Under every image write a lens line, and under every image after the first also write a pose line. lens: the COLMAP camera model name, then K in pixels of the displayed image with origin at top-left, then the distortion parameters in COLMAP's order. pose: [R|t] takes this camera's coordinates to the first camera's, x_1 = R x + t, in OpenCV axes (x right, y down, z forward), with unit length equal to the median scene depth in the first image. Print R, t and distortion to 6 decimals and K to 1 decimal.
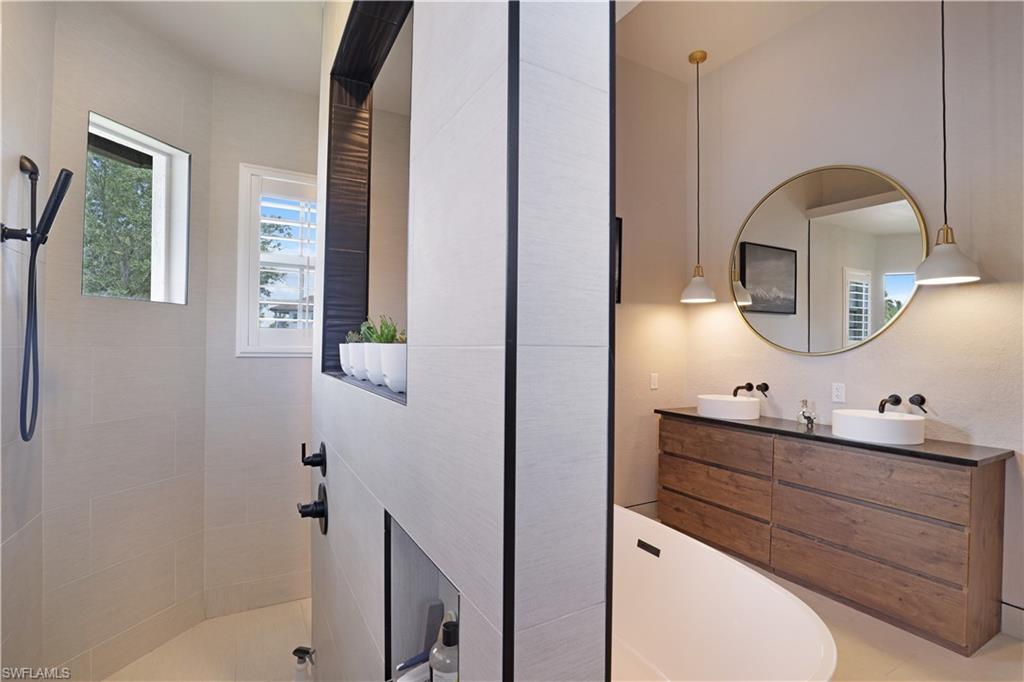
lens RADIAL K [[481.7, 0, 505.6], [0, 481.7, 339.5], [0, 0, 1]] dist [-0.025428, 0.002346]
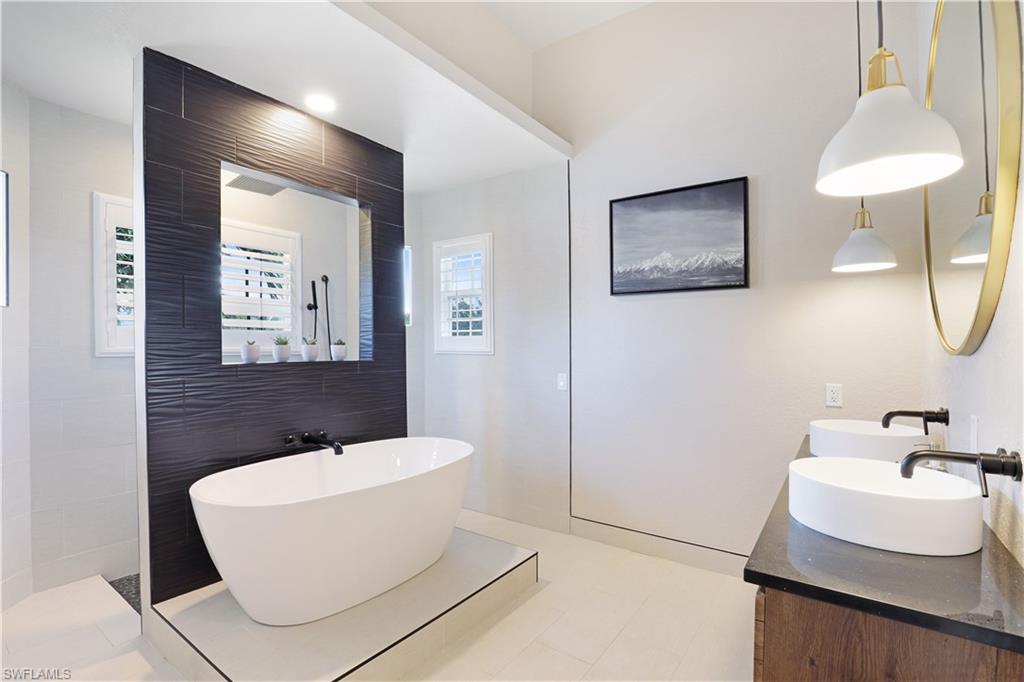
lens RADIAL K [[481.7, 0, 504.4], [0, 481.7, 346.9], [0, 0, 1]] dist [-0.025428, 0.002346]
pose [[0.423736, -0.011620, -0.905711, 0.810433], [0.015853, 0.999860, -0.005411, 0.017898], [0.905647, -0.012066, 0.423861, 0.345582]]
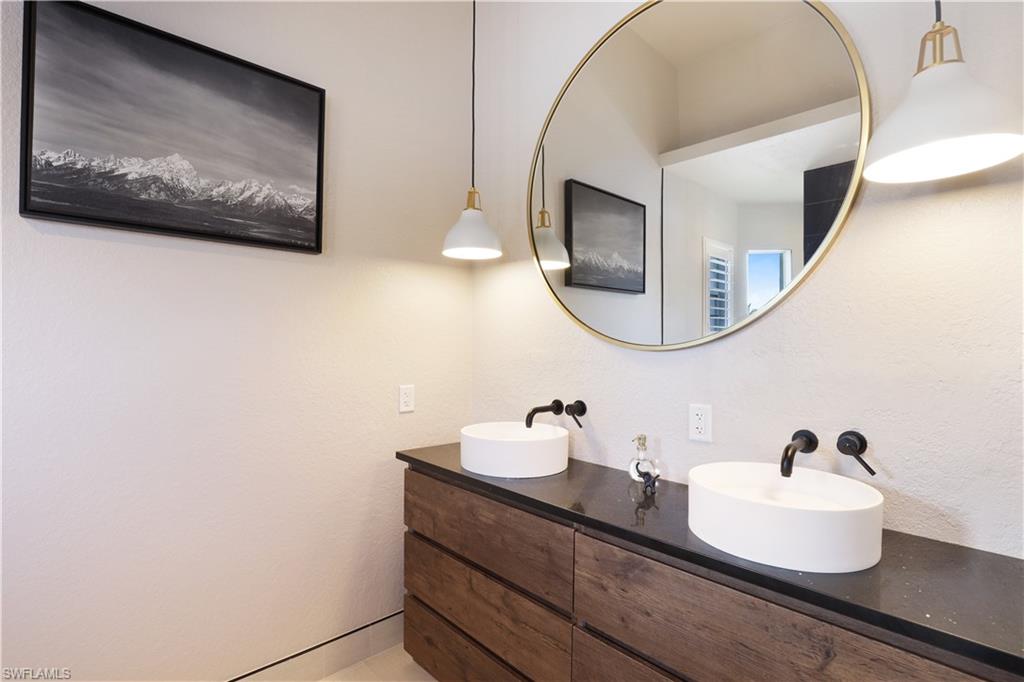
lens RADIAL K [[481.7, 0, 505.5], [0, 481.7, 338.3], [0, 0, 1]] dist [-0.025428, 0.002346]
pose [[0.973394, -0.004011, 0.229104, 0.331679], [0.003380, 0.999989, 0.003150, 0.016858], [-0.229114, -0.002292, 0.973397, 0.479225]]
